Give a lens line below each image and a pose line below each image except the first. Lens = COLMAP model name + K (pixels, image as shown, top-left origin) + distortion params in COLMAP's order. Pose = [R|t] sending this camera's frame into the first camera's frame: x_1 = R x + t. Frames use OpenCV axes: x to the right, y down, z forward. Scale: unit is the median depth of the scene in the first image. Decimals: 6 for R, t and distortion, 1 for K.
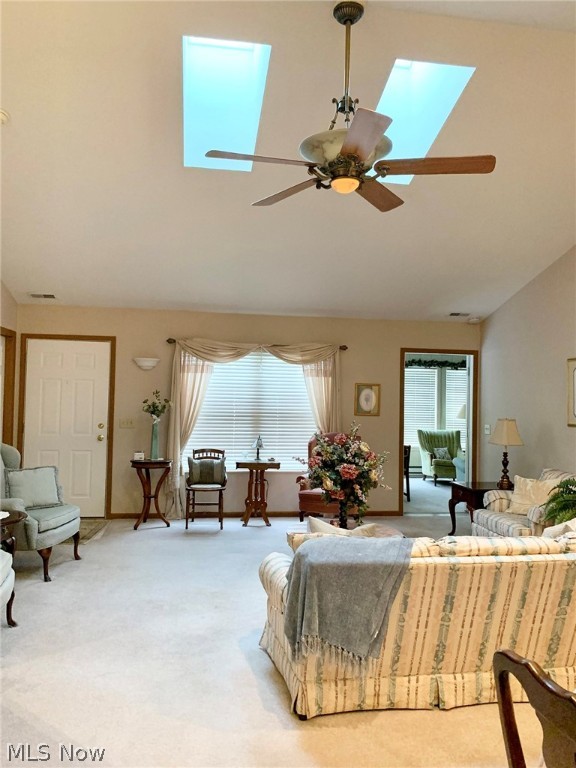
lens RADIAL K [[581.2, 0, 273.6], [0, 581.2, 379.0], [0, 0, 1]] dist [0.091812, -0.196034]
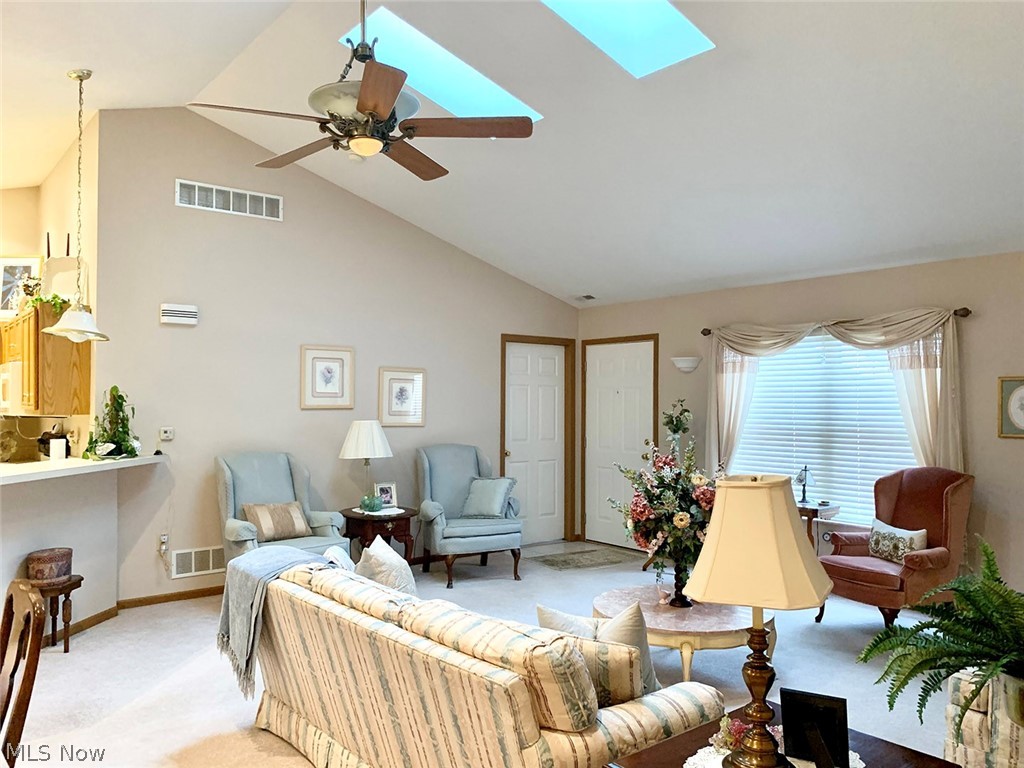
lens RADIAL K [[775.0, 0, 512.0], [0, 775.0, 384.0], [0, 0, 1]] dist [0.091812, -0.196034]
pose [[0.502002, -0.039082, -0.863983, 0.572171], [0.027045, 0.999199, -0.029484, 0.024860], [0.864444, -0.008565, 0.502657, 0.282835]]
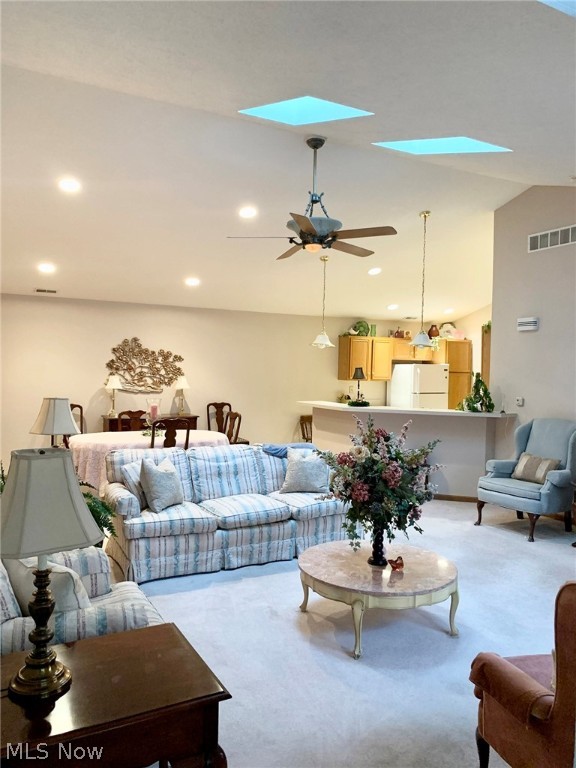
lens RADIAL K [[557.6, 0, 288.0], [0, 557.6, 384.0], [0, 0, 1]] dist [0.085606, -0.163369]
pose [[-0.949045, -0.032202, -0.313491, 0.330466], [-0.033360, 0.999442, -0.001669, 0.029245], [0.313369, 0.008874, -0.949590, 1.165437]]
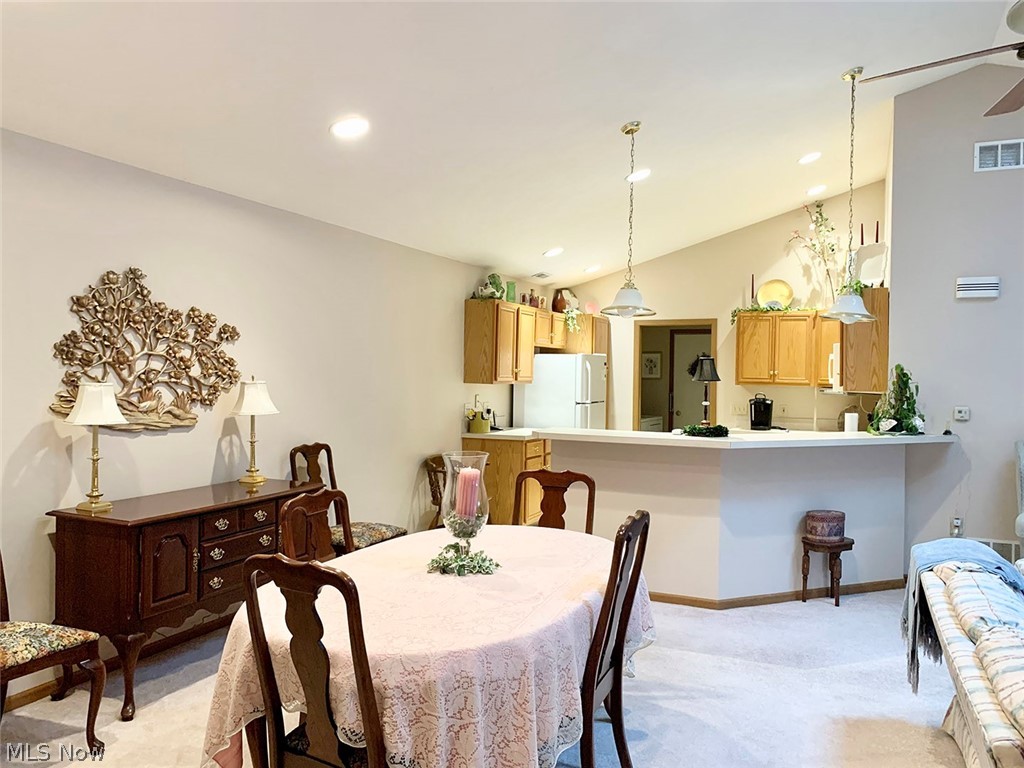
lens RADIAL K [[764.8, 0, 490.8], [0, 764.8, 377.4], [0, 0, 1]] dist [0.003333, 0.006651]
pose [[-0.565327, -0.024346, -0.824507, 0.582399], [-0.007611, 0.999676, -0.024299, 0.028763], [0.824831, -0.007461, -0.565329, 0.430471]]
